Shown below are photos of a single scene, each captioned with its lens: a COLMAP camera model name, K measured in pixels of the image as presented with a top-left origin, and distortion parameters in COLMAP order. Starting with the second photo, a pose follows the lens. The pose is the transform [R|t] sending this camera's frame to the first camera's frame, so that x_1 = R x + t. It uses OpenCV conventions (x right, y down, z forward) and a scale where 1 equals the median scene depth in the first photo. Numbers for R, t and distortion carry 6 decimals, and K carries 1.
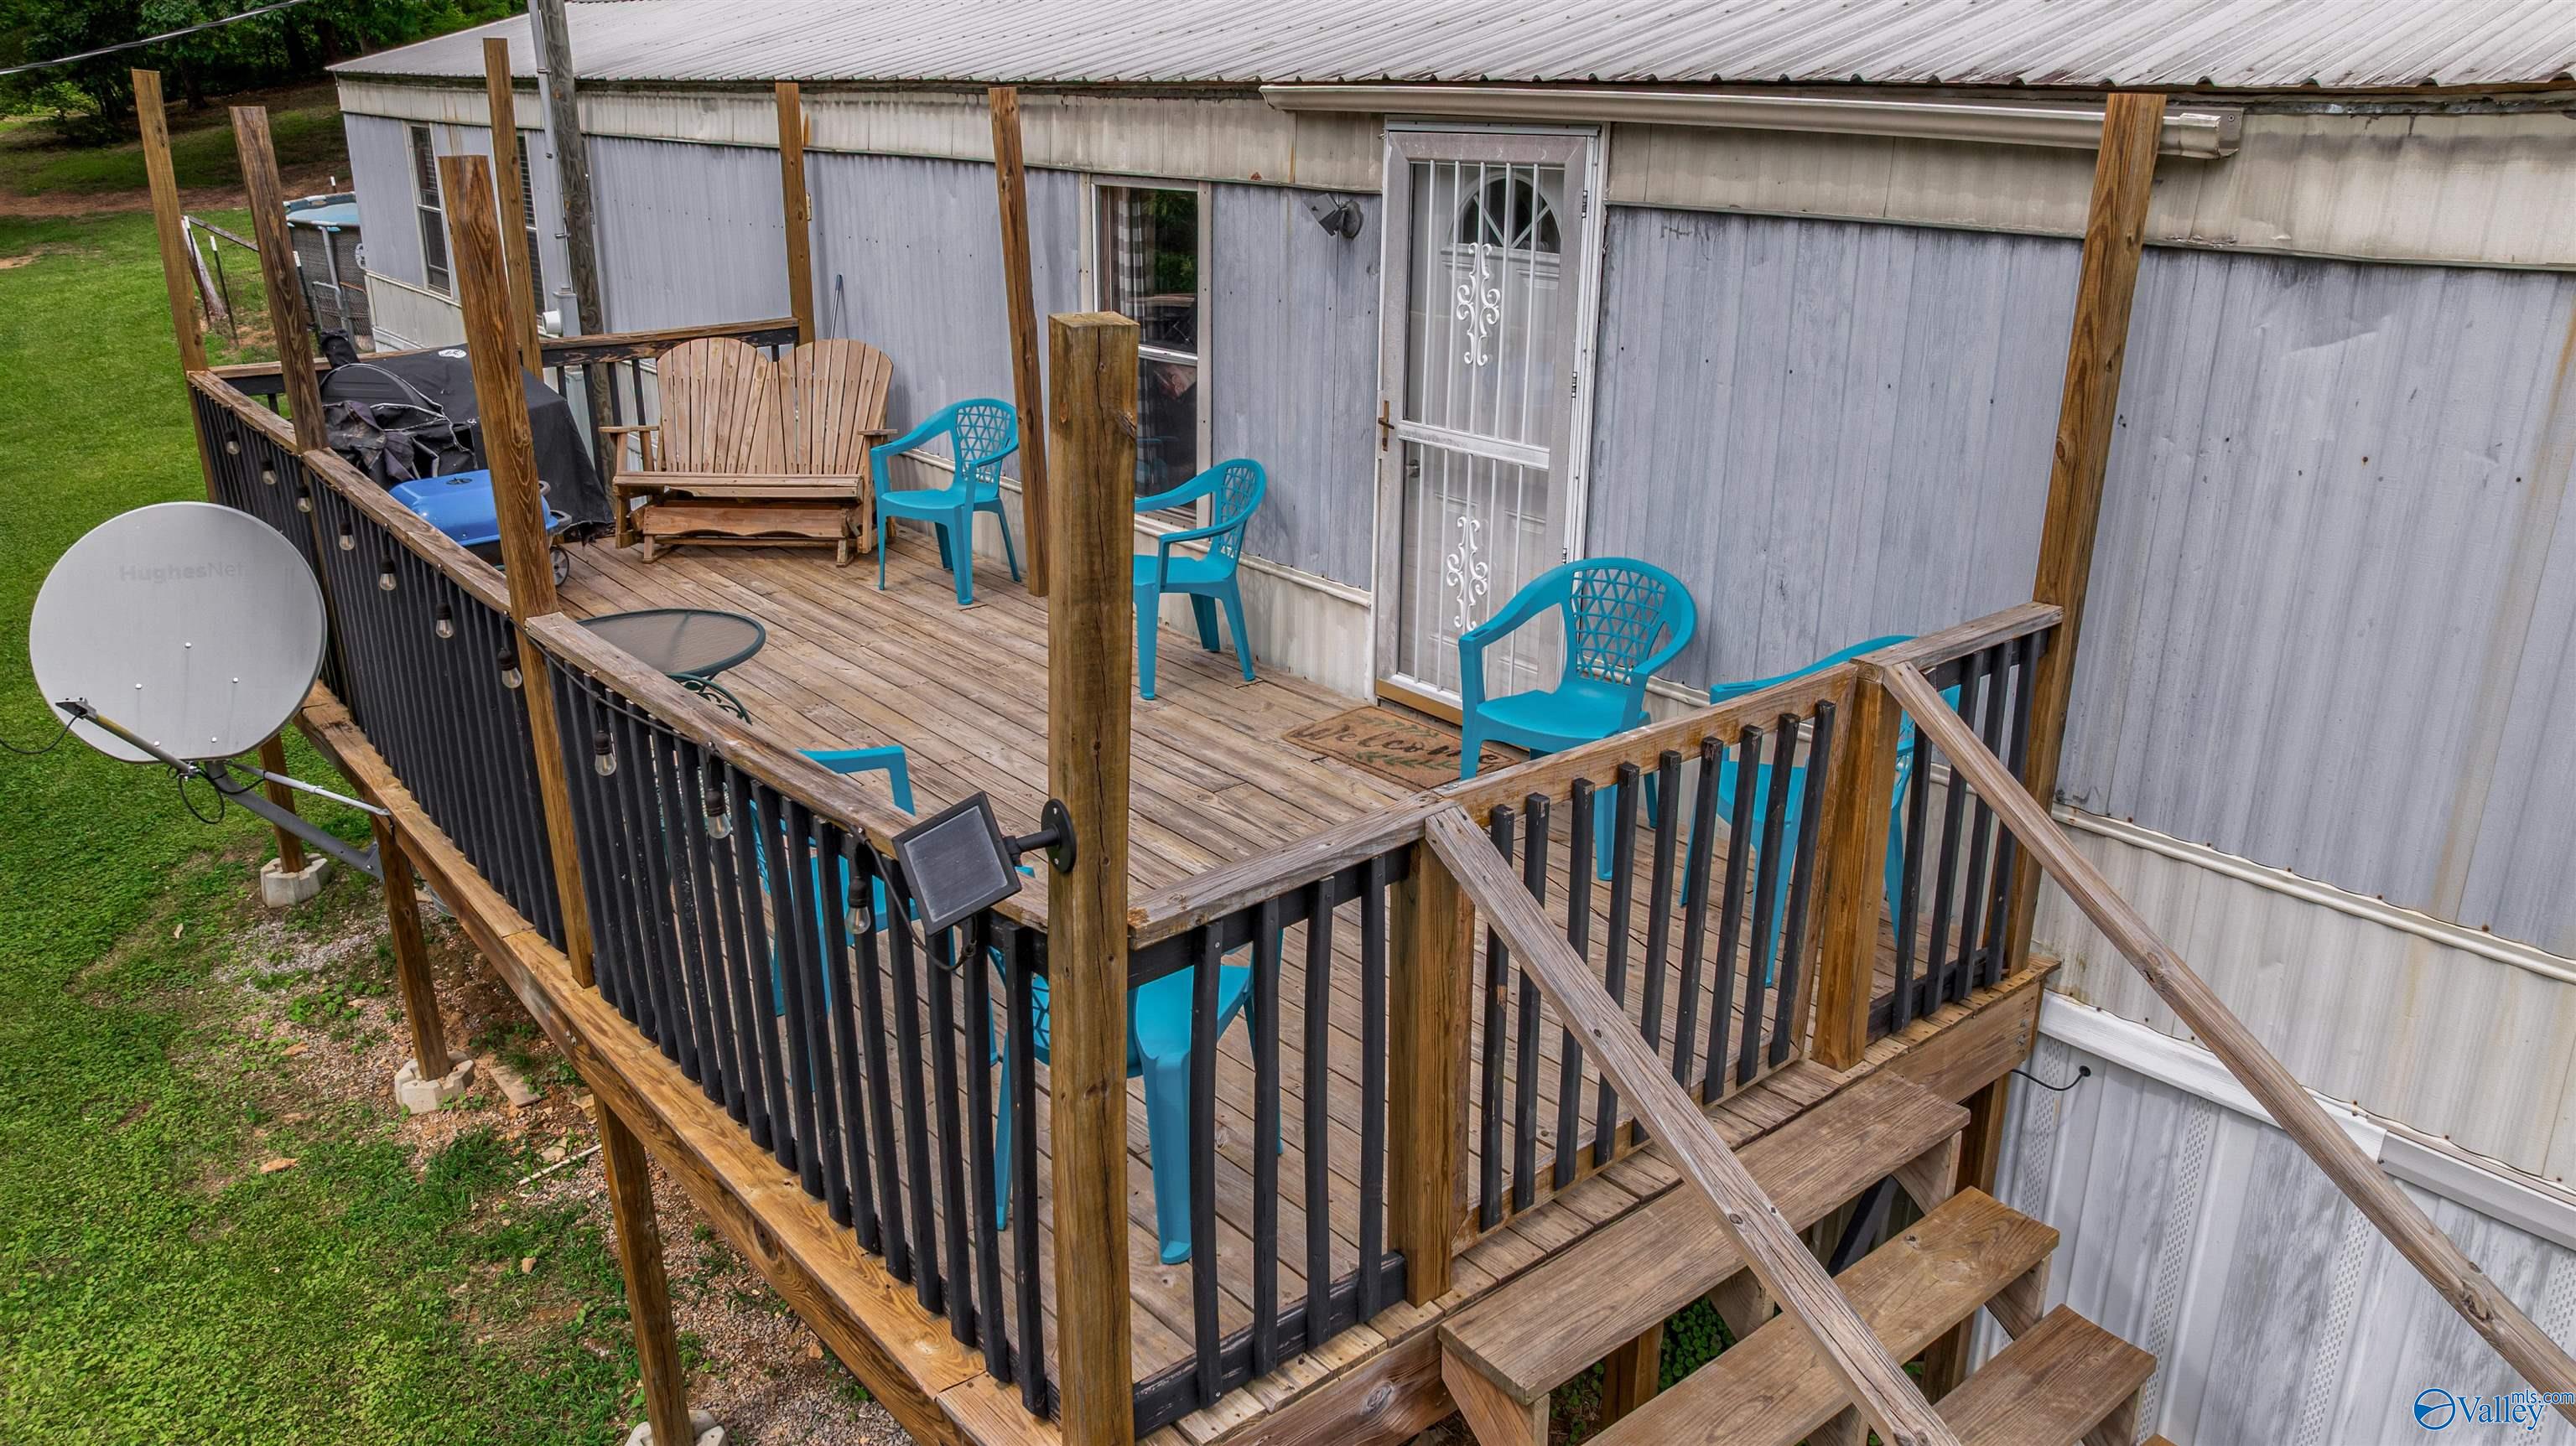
lens RADIAL K [[1813.6, 0, 1295.3], [0, 1813.6, 739.8], [0, 0, 1]] dist [-0.021974, 0.001632]
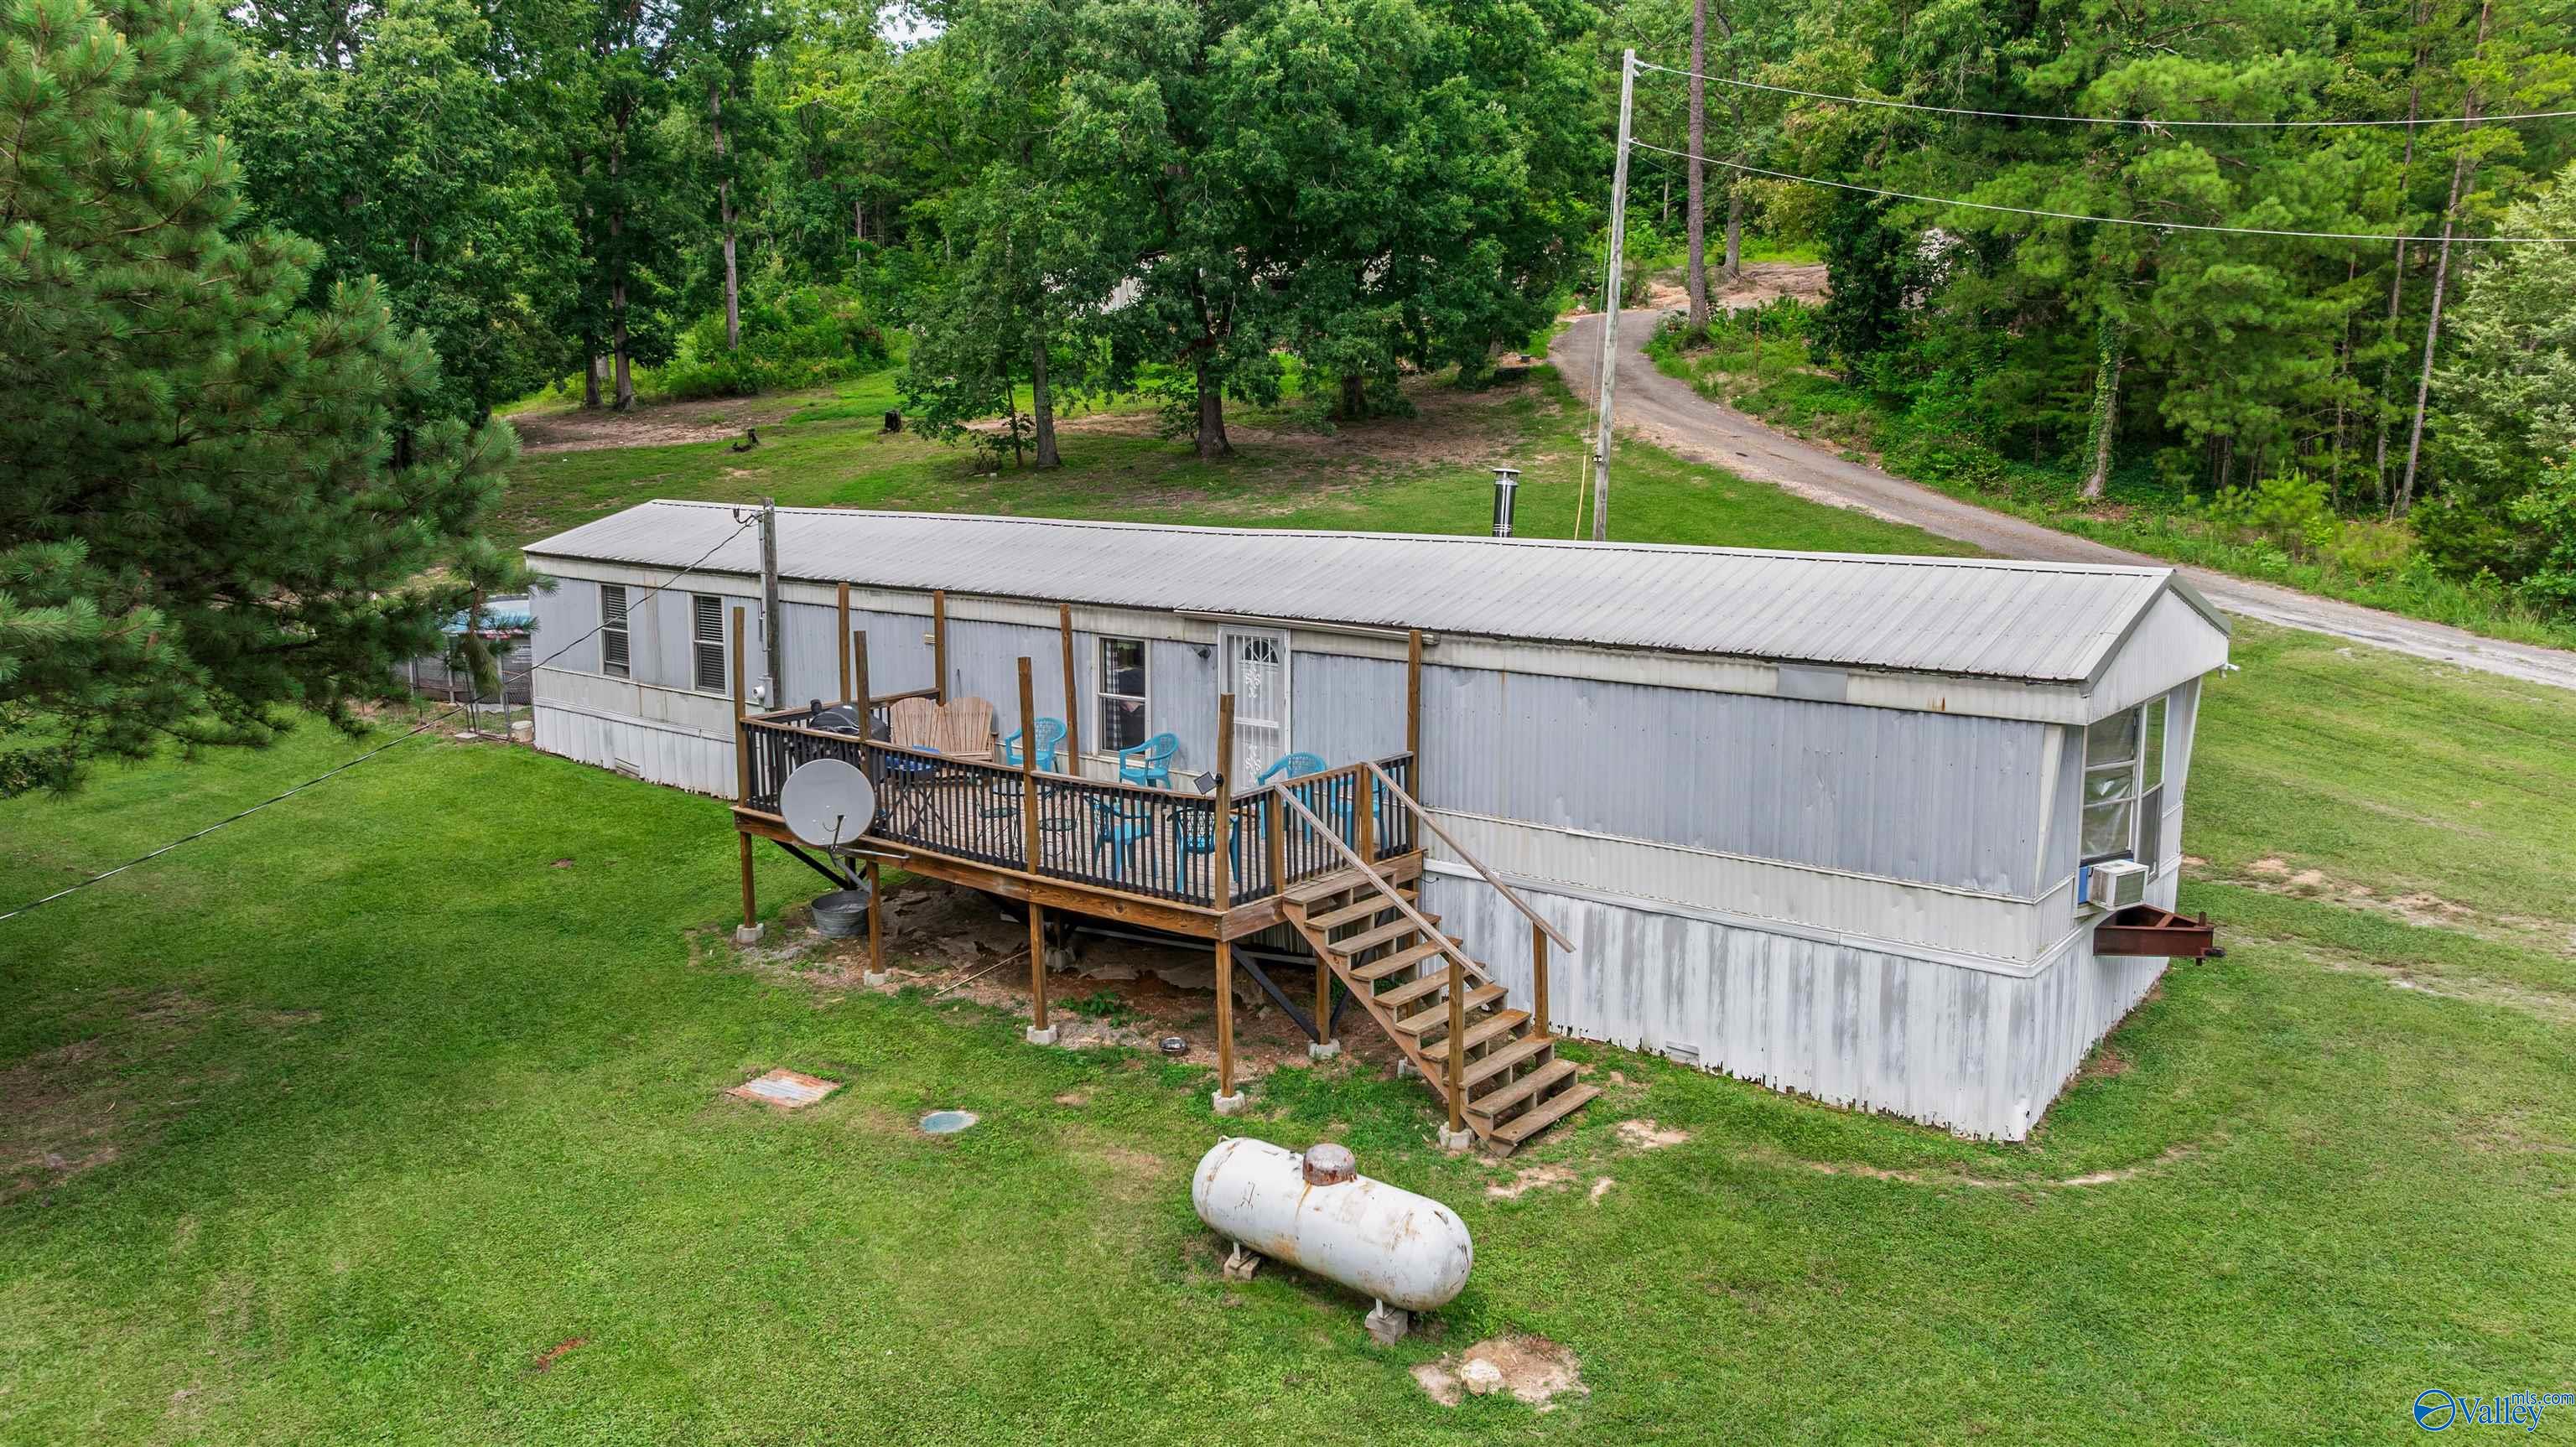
lens RADIAL K [[1813.7, 0, 1288.1], [0, 1813.7, 719.2], [0, 0, 1]] dist [-0.021974, 0.001632]
pose [[0.981081, -0.041444, 0.189108, -0.437222], [0.076117, 0.980724, -0.179961, 0.402459], [-0.178005, 0.190950, 0.965325, -2.048761]]
